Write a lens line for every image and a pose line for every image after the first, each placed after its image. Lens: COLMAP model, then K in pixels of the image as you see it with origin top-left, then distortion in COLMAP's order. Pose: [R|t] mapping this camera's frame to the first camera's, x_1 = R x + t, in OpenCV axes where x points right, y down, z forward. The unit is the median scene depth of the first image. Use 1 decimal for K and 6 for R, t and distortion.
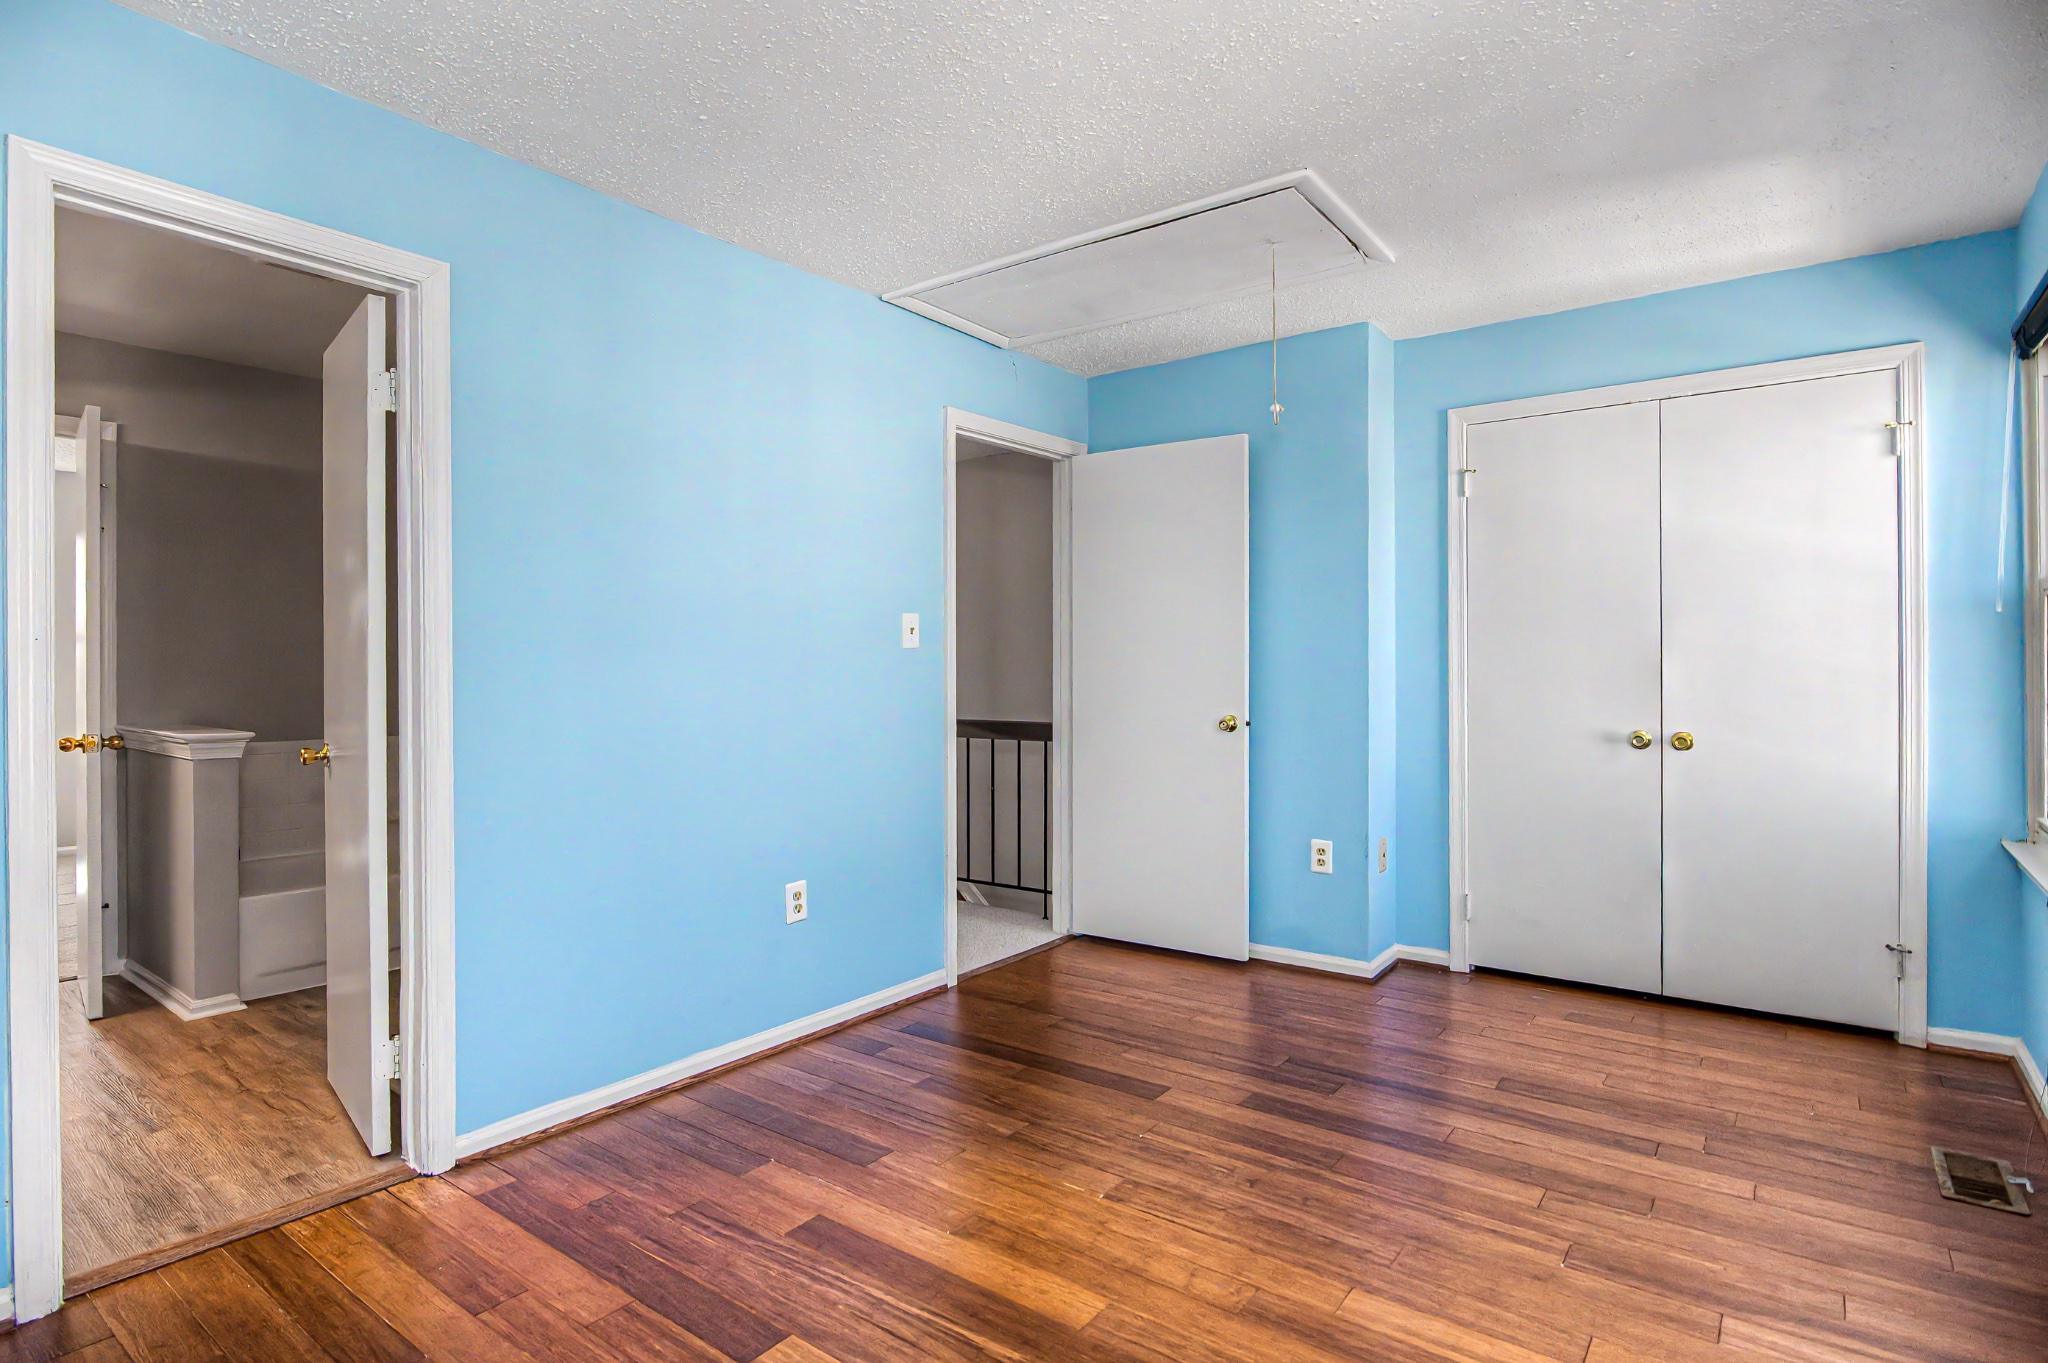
lens RADIAL K [[1022.4, 0, 1031.5], [0, 1022.4, 673.6], [0, 0, 1]] dist [-0.007491, -0.000614]
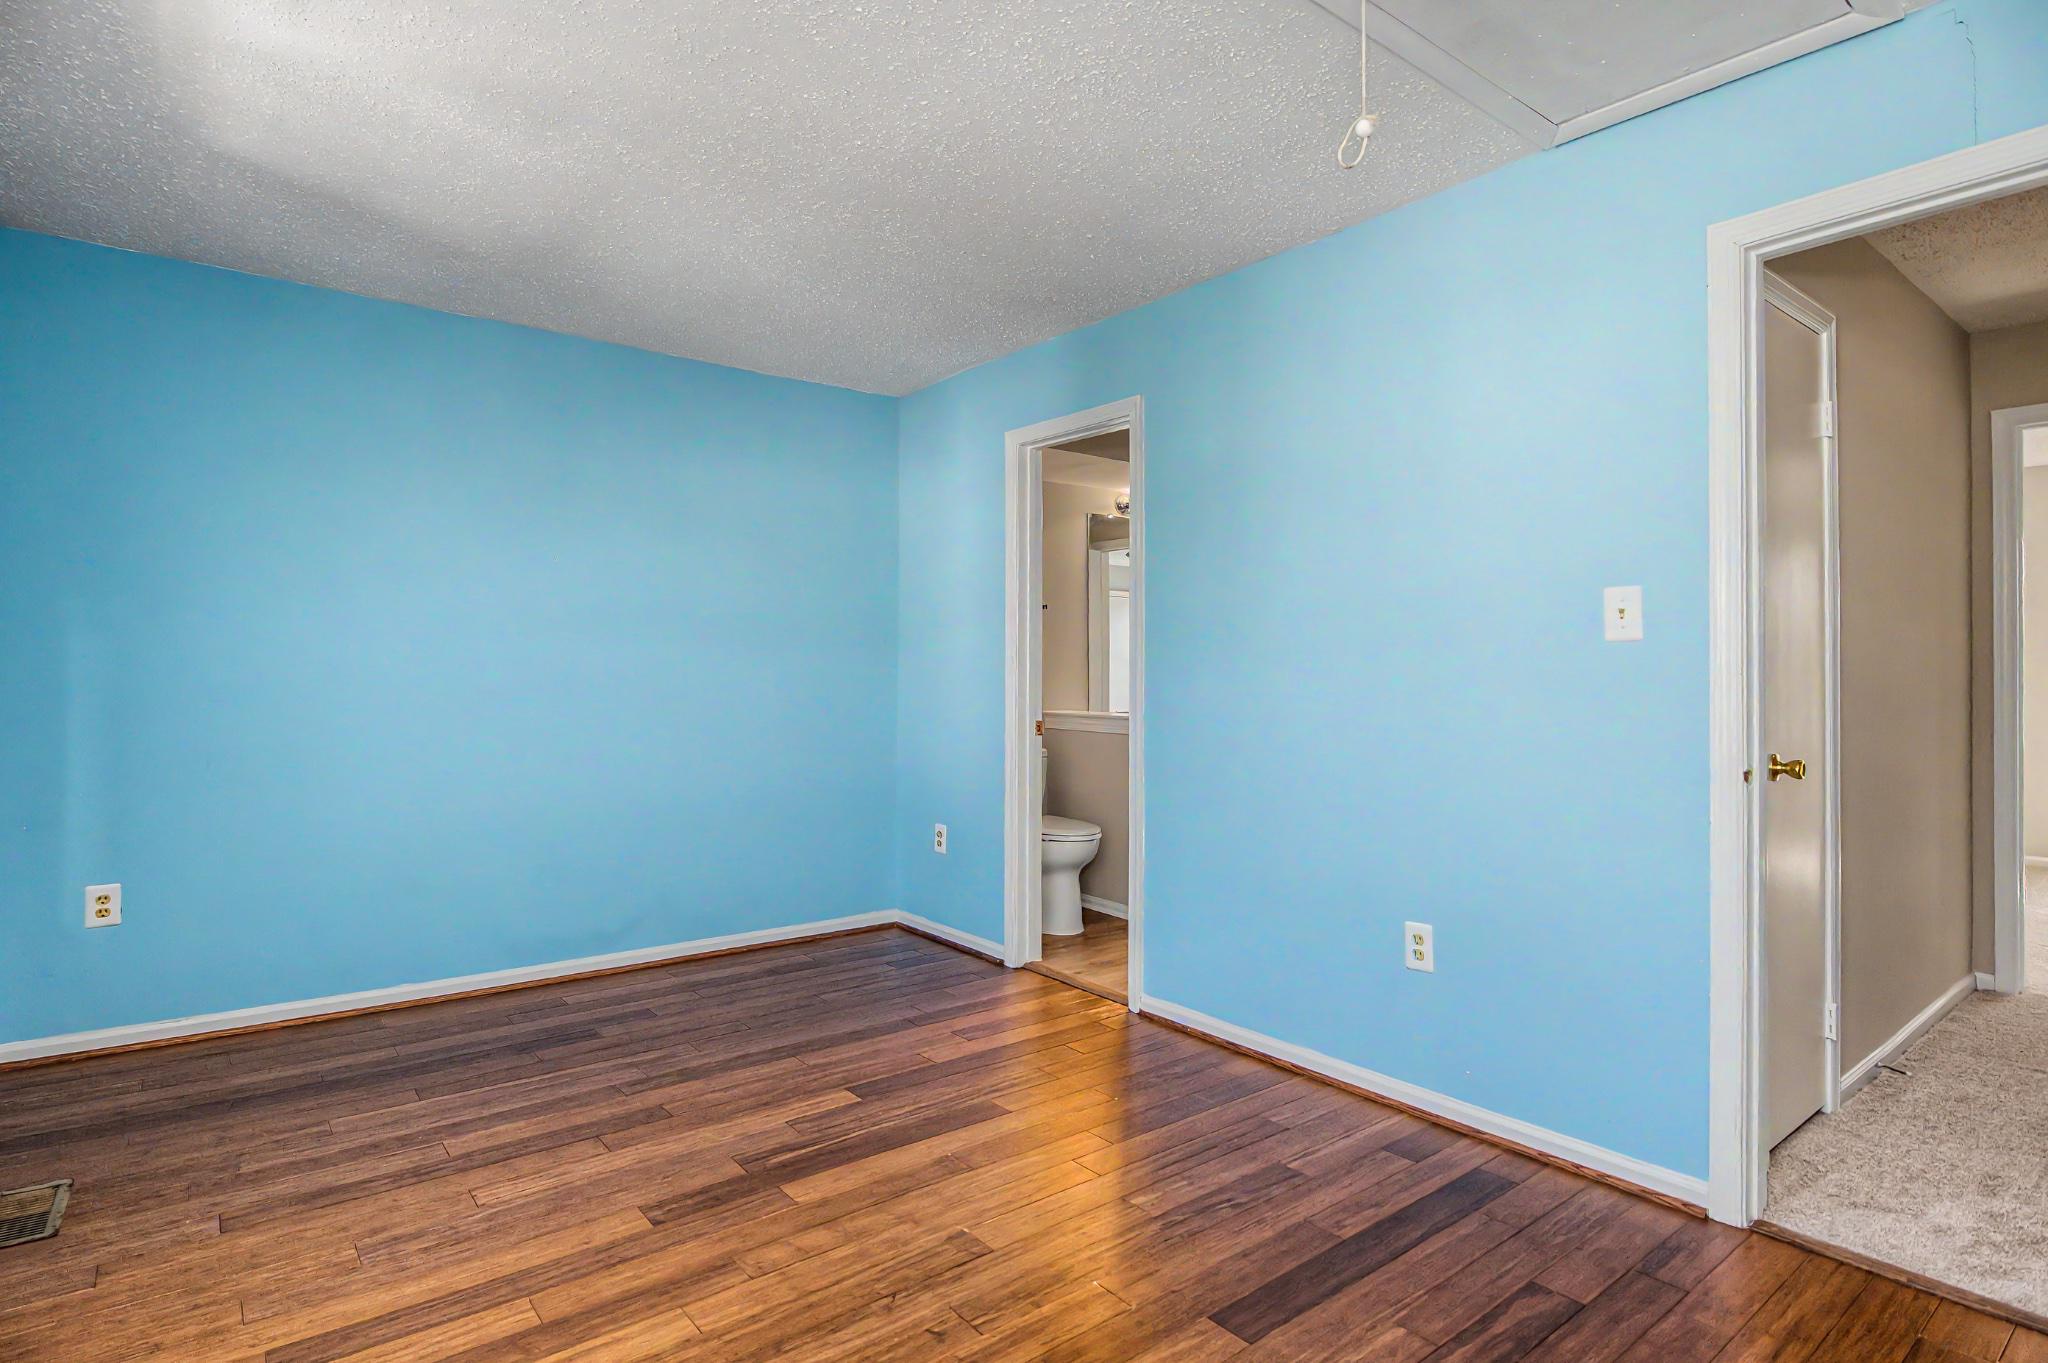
lens RADIAL K [[1073.7, 0, 1051.8], [0, 1073.7, 673.6], [0, 0, 1]] dist [-0.009684, -0.001163]
pose [[-0.236899, 0.002540, -0.971531, 0.793514], [-0.005004, 0.999980, 0.003835, -0.006269], [0.971521, 0.005770, -0.236882, 1.026742]]
